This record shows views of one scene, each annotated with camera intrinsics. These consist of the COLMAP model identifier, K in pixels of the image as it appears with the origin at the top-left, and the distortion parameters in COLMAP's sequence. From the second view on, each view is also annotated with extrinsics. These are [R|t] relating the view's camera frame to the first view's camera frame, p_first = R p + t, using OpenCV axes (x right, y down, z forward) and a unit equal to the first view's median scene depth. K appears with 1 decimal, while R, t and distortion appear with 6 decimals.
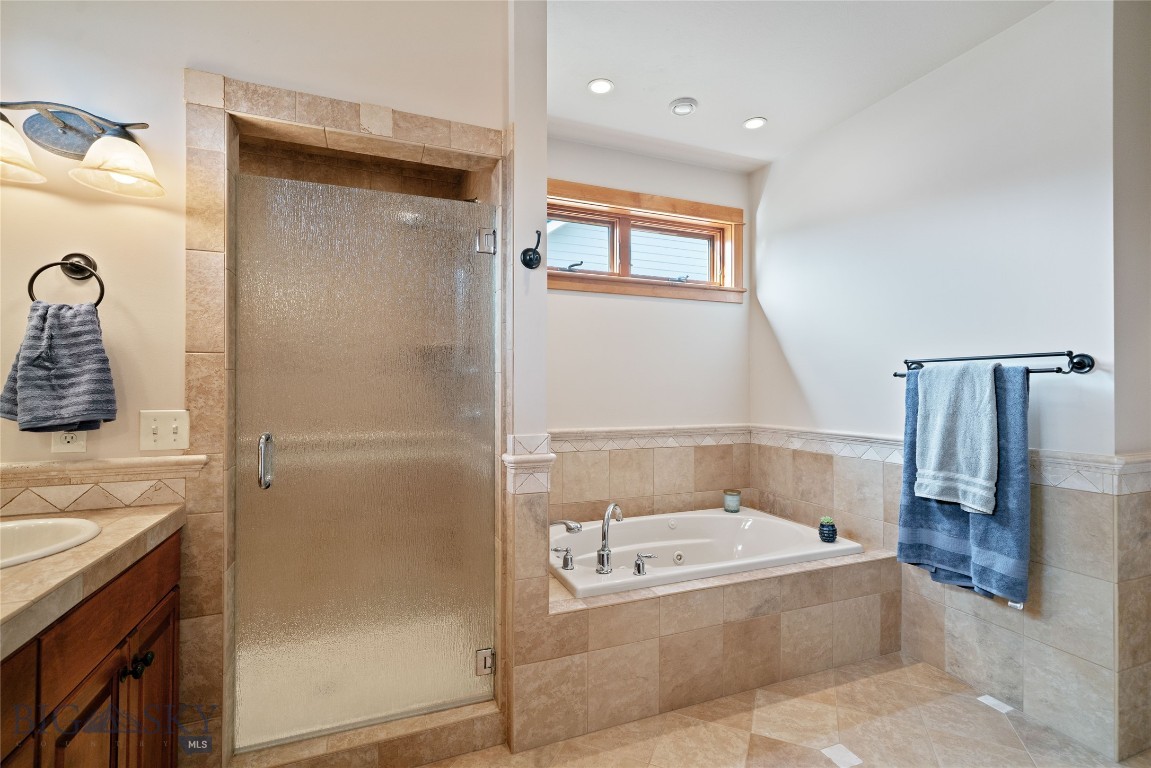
lens RADIAL K [[508.9, 0, 591.6], [0, 508.9, 386.2], [0, 0, 1]] dist [0.001487, 0.009010]
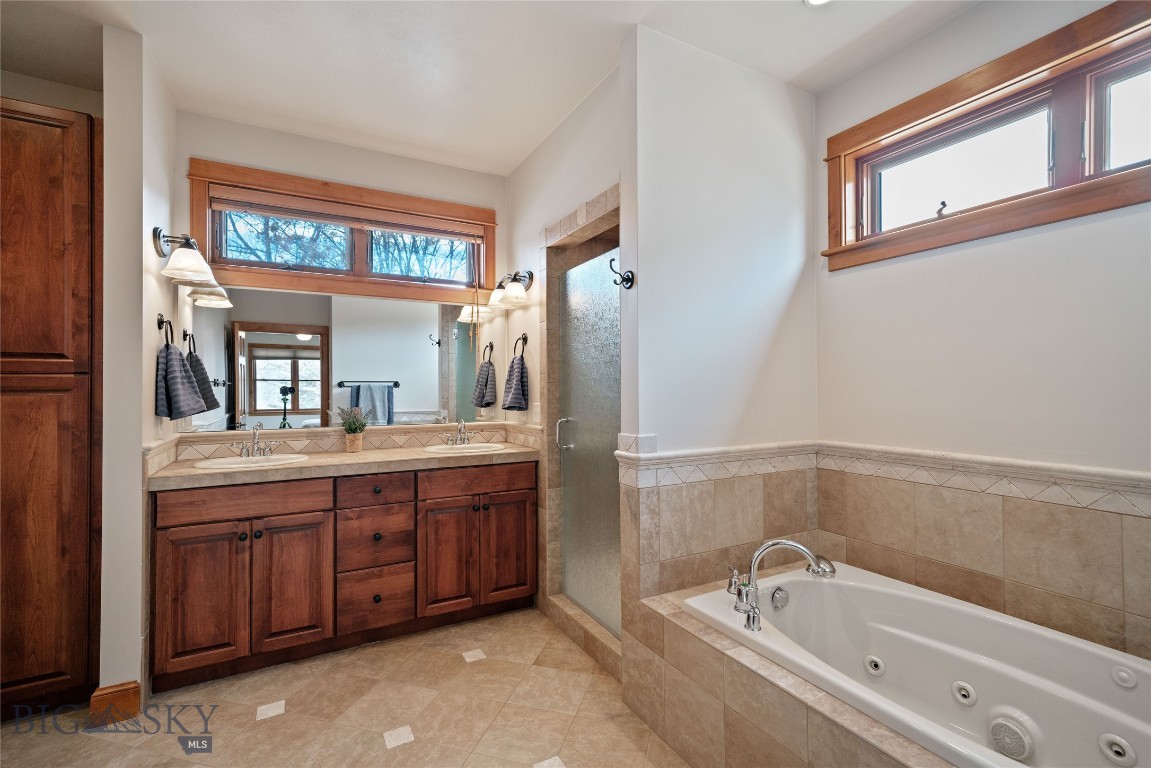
lens RADIAL K [[542.0, 0, 575.5], [0, 542.0, 384.0], [0, 0, 1]] dist [0.000950, 0.000298]
pose [[0.086482, -0.008533, -0.996217, 1.335498], [0.009840, 0.999922, -0.007710, -0.010697], [0.996205, -0.009136, 0.086559, 0.959644]]
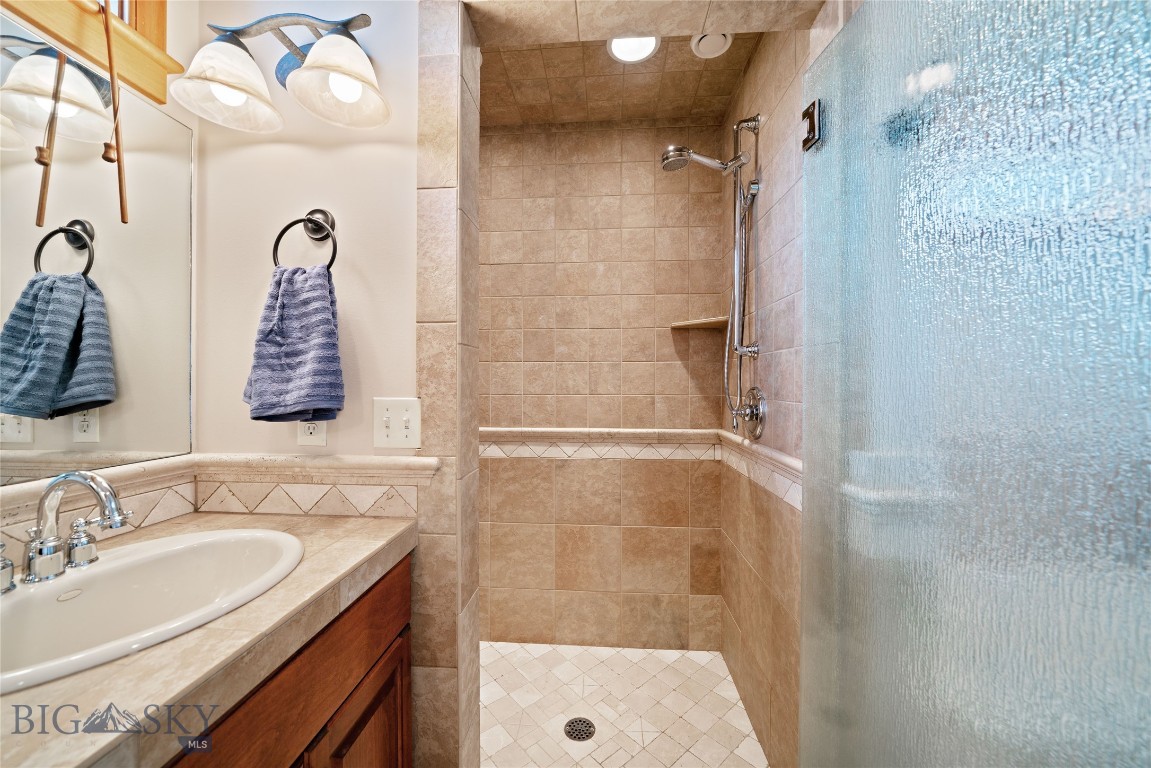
lens RADIAL K [[435.5, 0, 575.5], [0, 435.5, 384.0], [0, 0, 1]] dist [-0.000851, -0.000063]
pose [[0.884968, 0.002680, -0.465643, -0.277665], [0.001171, 0.999967, 0.007981, 0.020700], [0.465649, -0.007609, 0.884937, 0.532473]]
